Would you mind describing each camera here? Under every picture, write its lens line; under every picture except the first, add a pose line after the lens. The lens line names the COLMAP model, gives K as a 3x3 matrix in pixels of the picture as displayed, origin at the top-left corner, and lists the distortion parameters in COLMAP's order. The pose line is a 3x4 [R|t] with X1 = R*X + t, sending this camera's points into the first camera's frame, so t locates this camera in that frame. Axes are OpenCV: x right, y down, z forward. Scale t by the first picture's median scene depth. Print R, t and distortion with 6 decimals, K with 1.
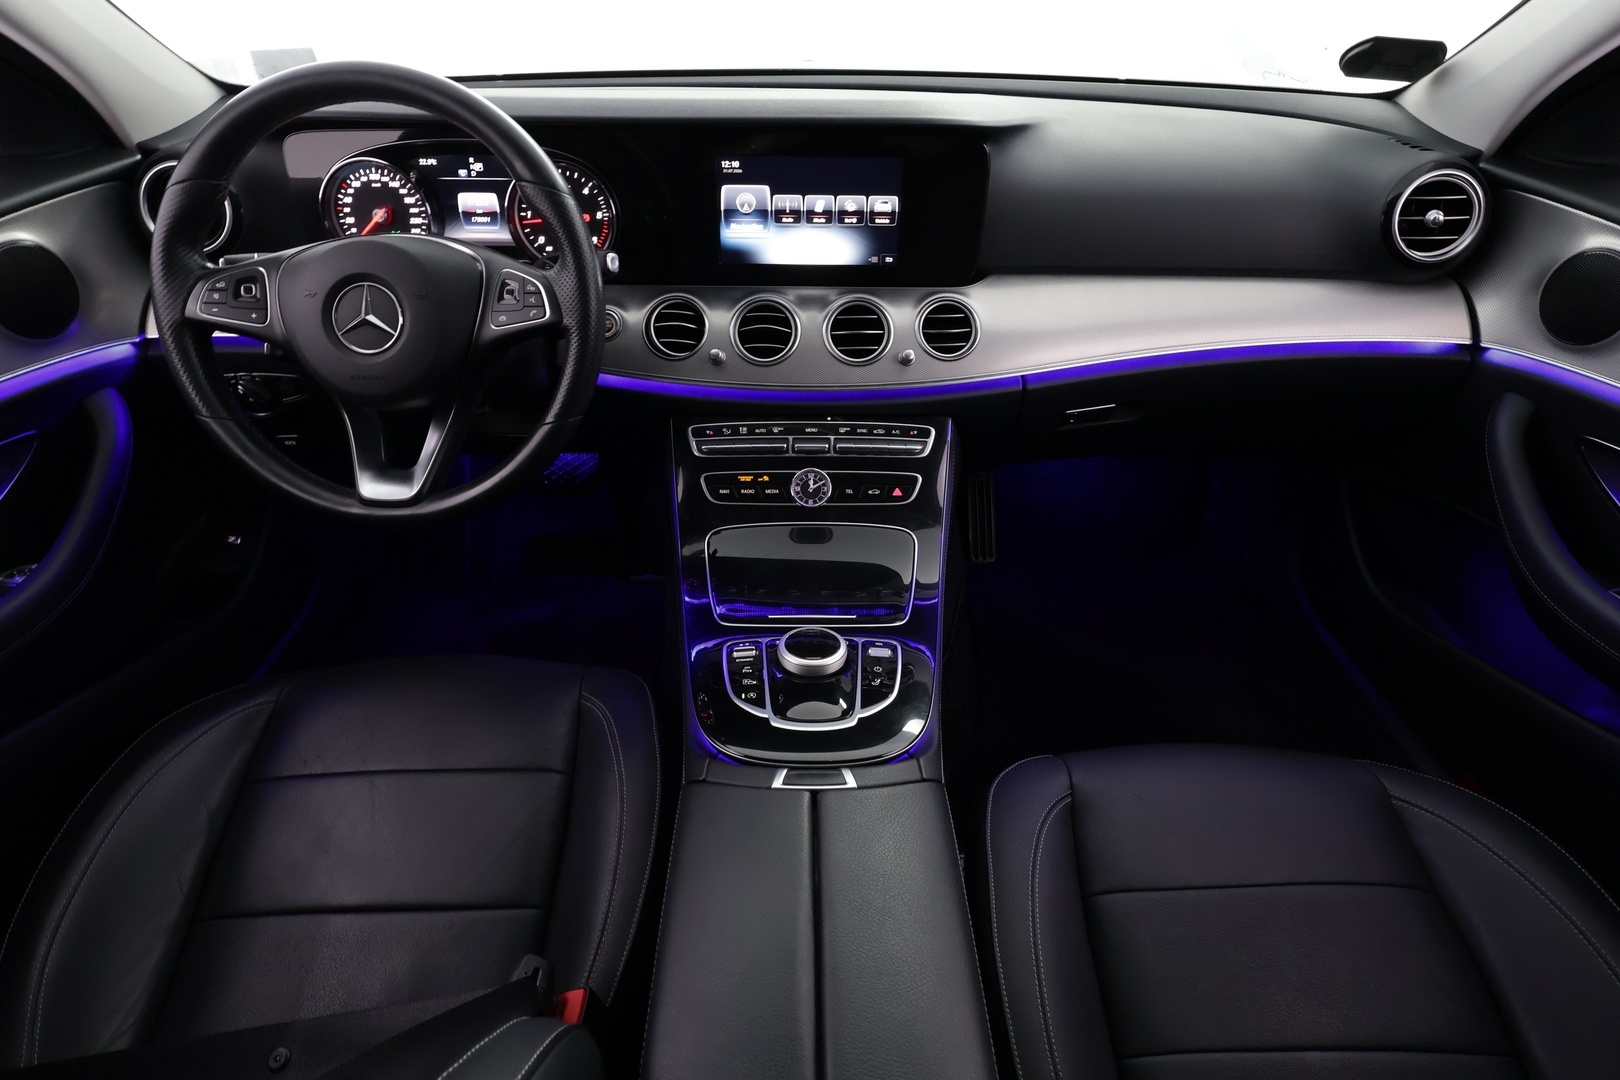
lens RADIAL K [[874.9, 0, 810.0], [0, 874.9, 540.0], [0, 0, 1]] dist [-0.001848, -0.001052]
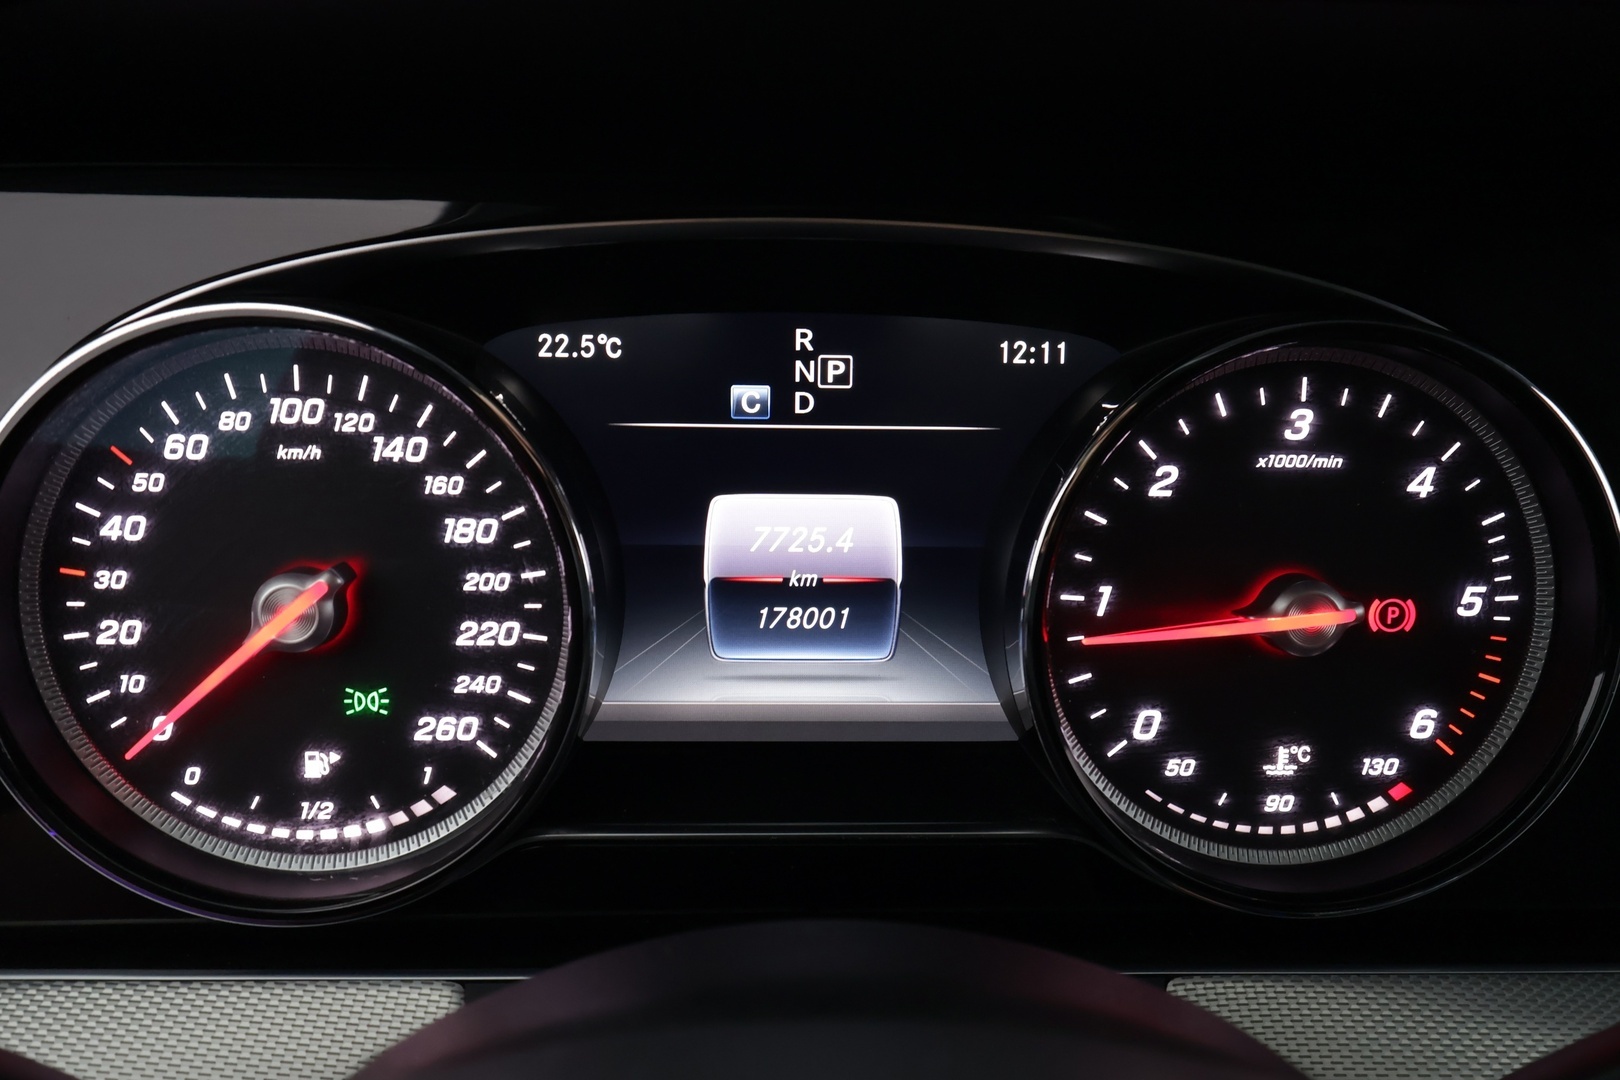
lens RADIAL K [[1164.2, 0, 810.0], [0, 1164.2, 540.0], [0, 0, 1]] dist [0.002388, 0.008391]
pose [[0.998778, -0.003218, 0.049317, -0.398658], [0.019402, 0.943296, -0.331386, -0.304020], [-0.045454, 0.331938, 0.942205, 0.766126]]
